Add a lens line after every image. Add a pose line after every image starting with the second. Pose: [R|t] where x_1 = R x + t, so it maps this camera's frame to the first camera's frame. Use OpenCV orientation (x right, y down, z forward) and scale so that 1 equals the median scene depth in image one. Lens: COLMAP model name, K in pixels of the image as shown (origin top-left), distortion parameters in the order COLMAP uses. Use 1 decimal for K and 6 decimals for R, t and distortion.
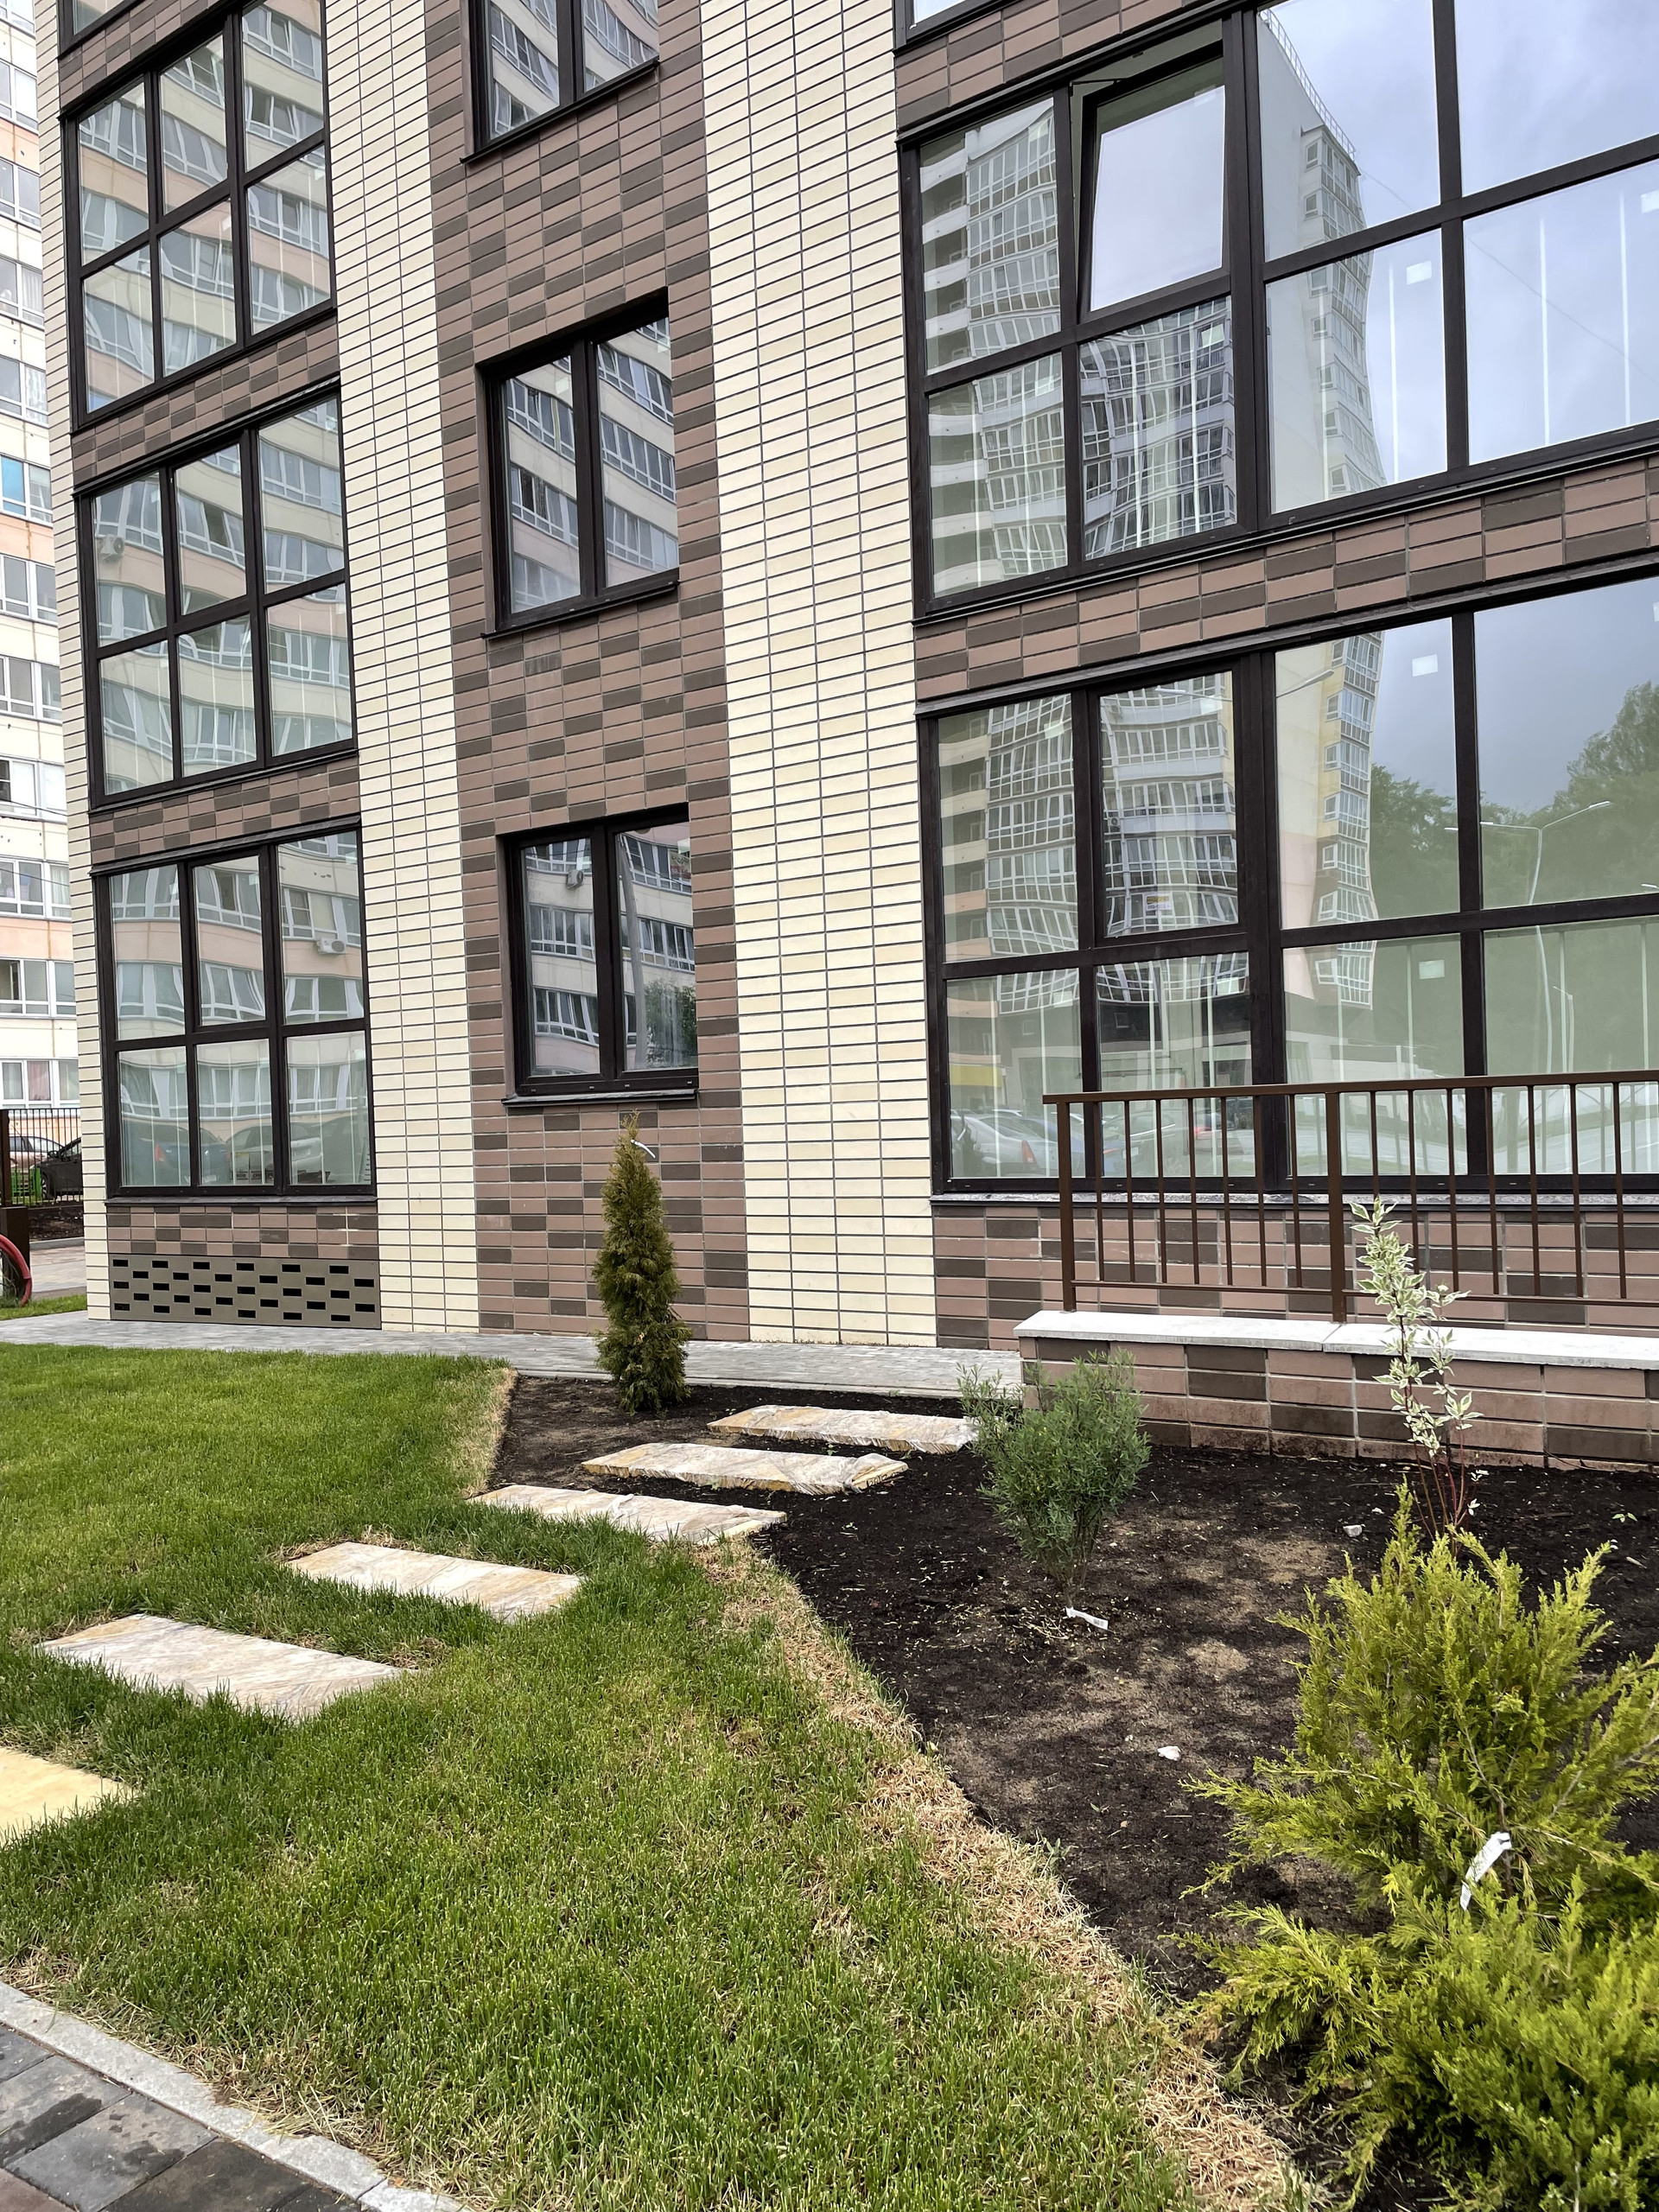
lens RADIAL K [[1644.4, 0, 804.8], [0, 1644.4, 1151.0], [0, 0, 1]] dist [0.049379, -0.029771]
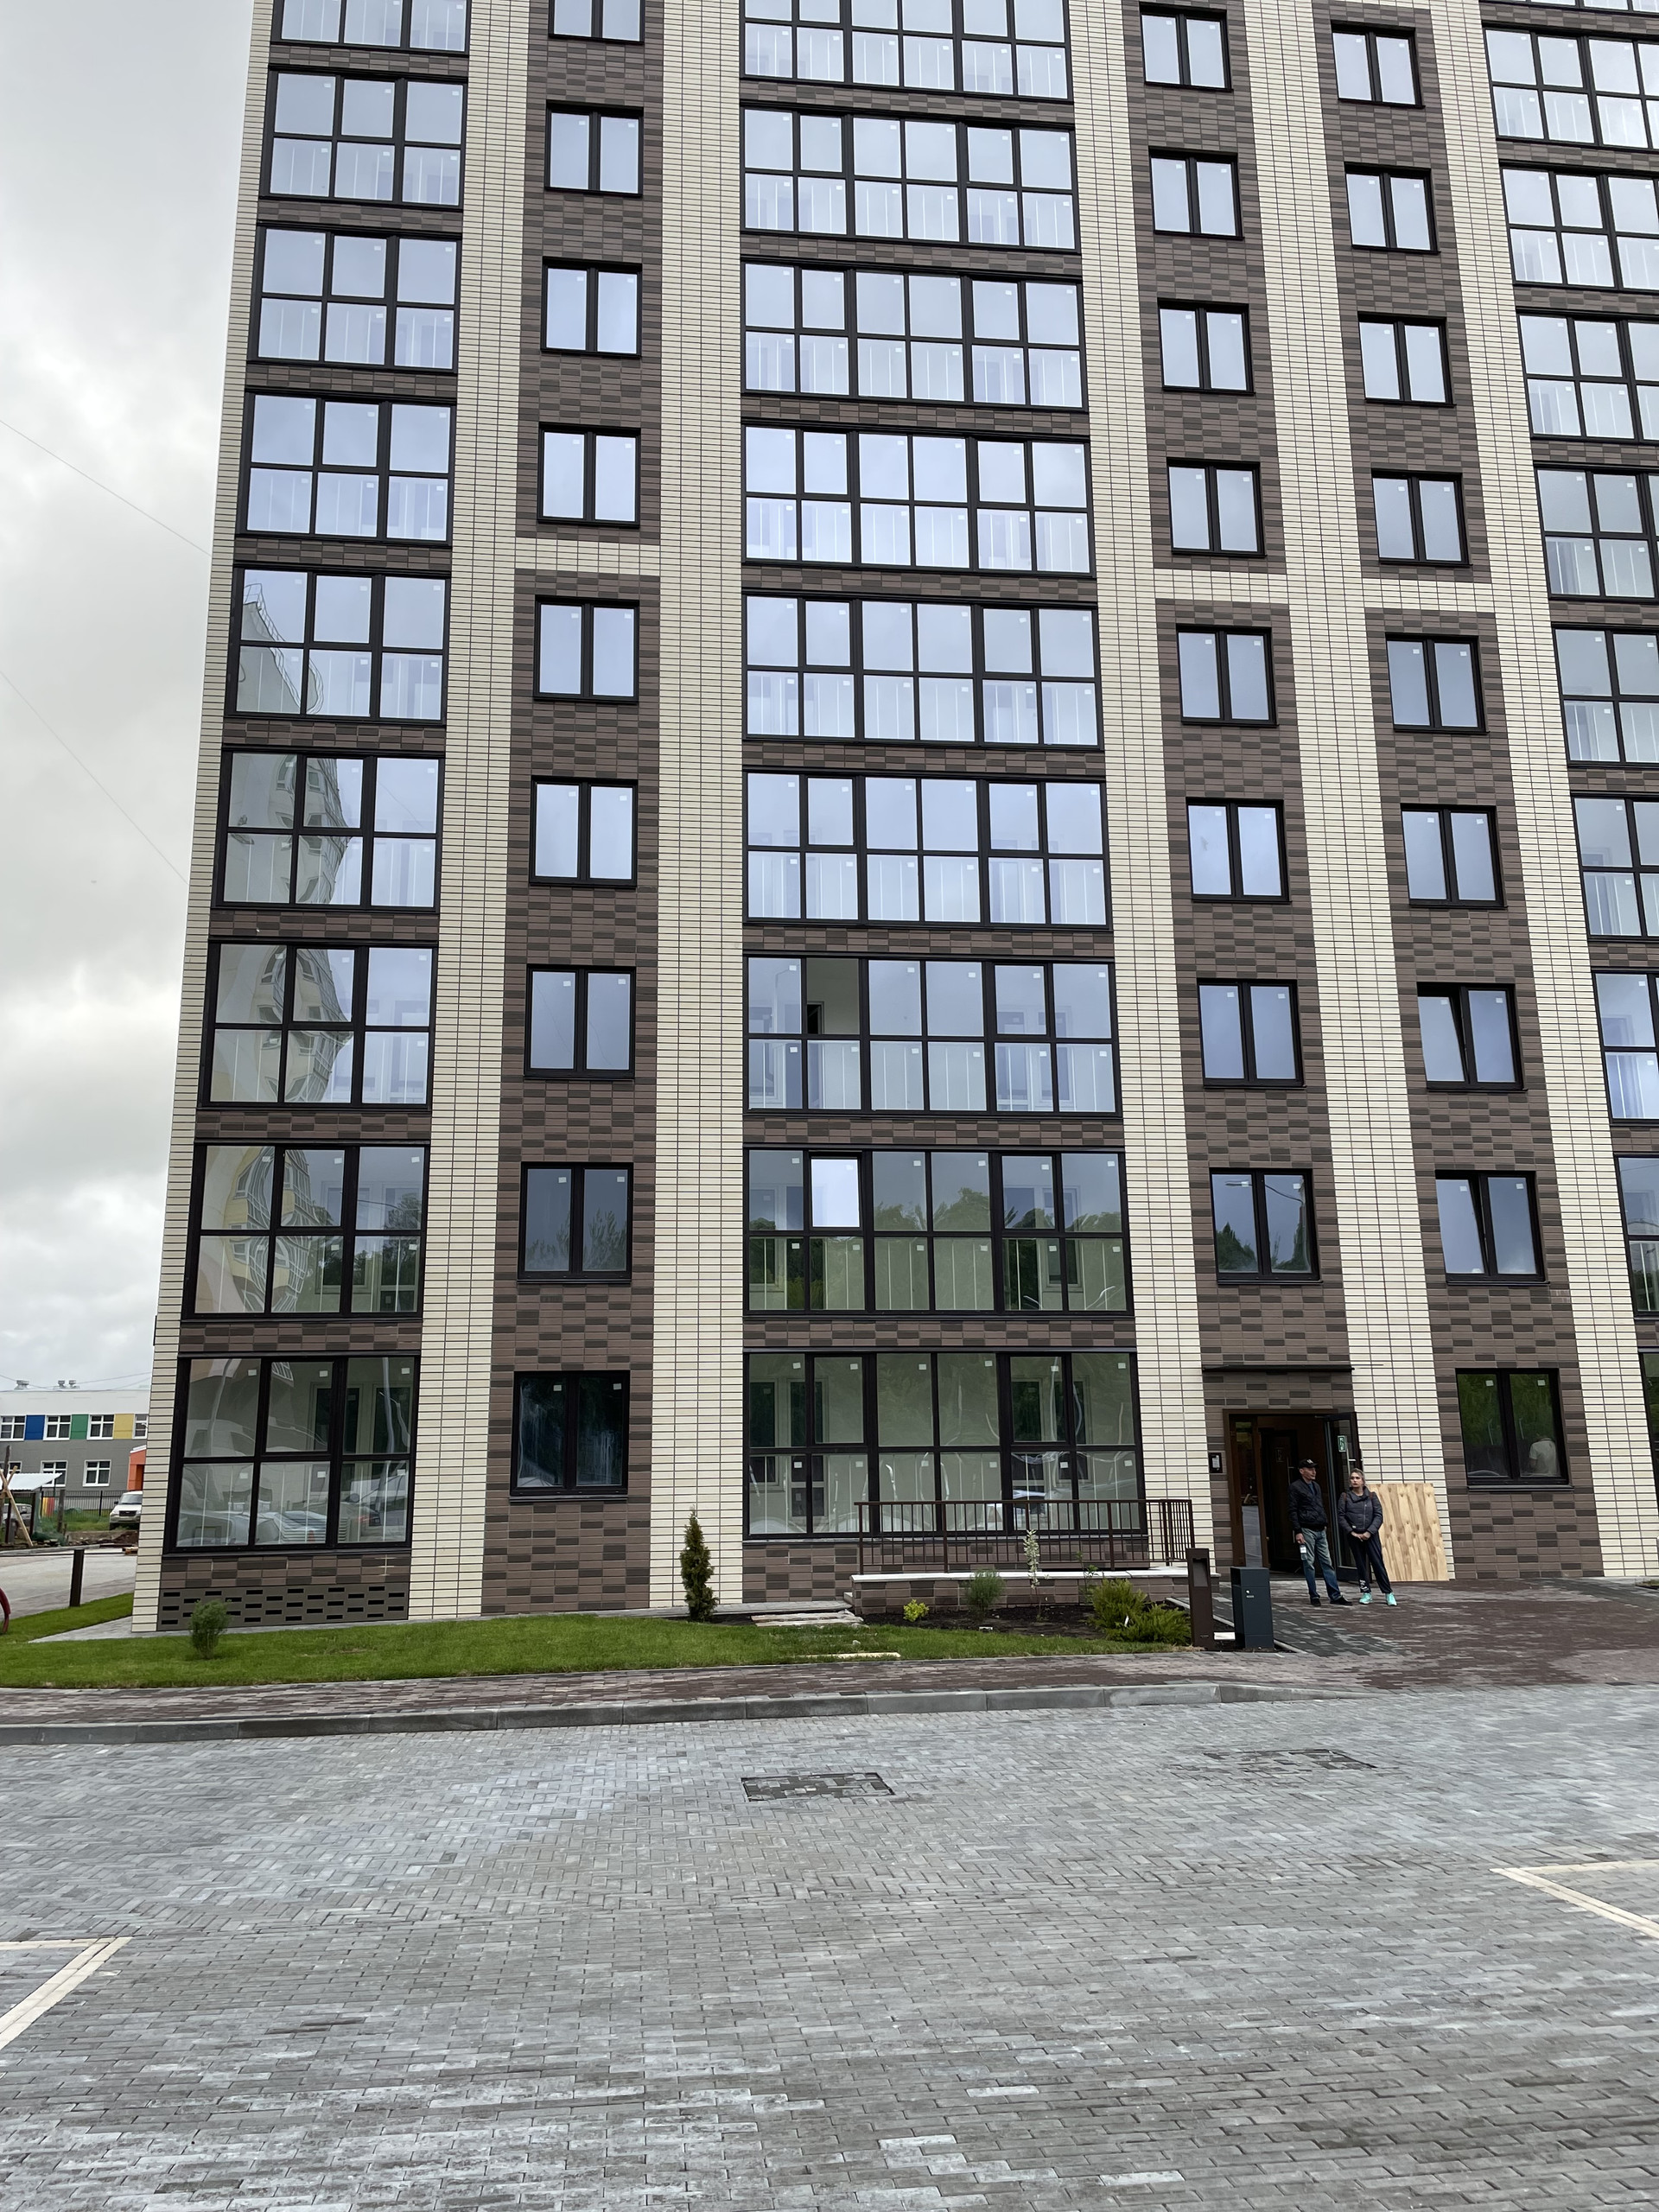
lens RADIAL K [[1644.4, 0, 829.7], [0, 1644.4, 1107.3], [0, 0, 1]] dist [0.049379, -0.029771]
pose [[0.756166, 0.170960, 0.631654, -1.419836], [0.000591, 0.965091, -0.261913, 0.044378], [-0.654380, 0.198423, 0.729668, -0.996792]]
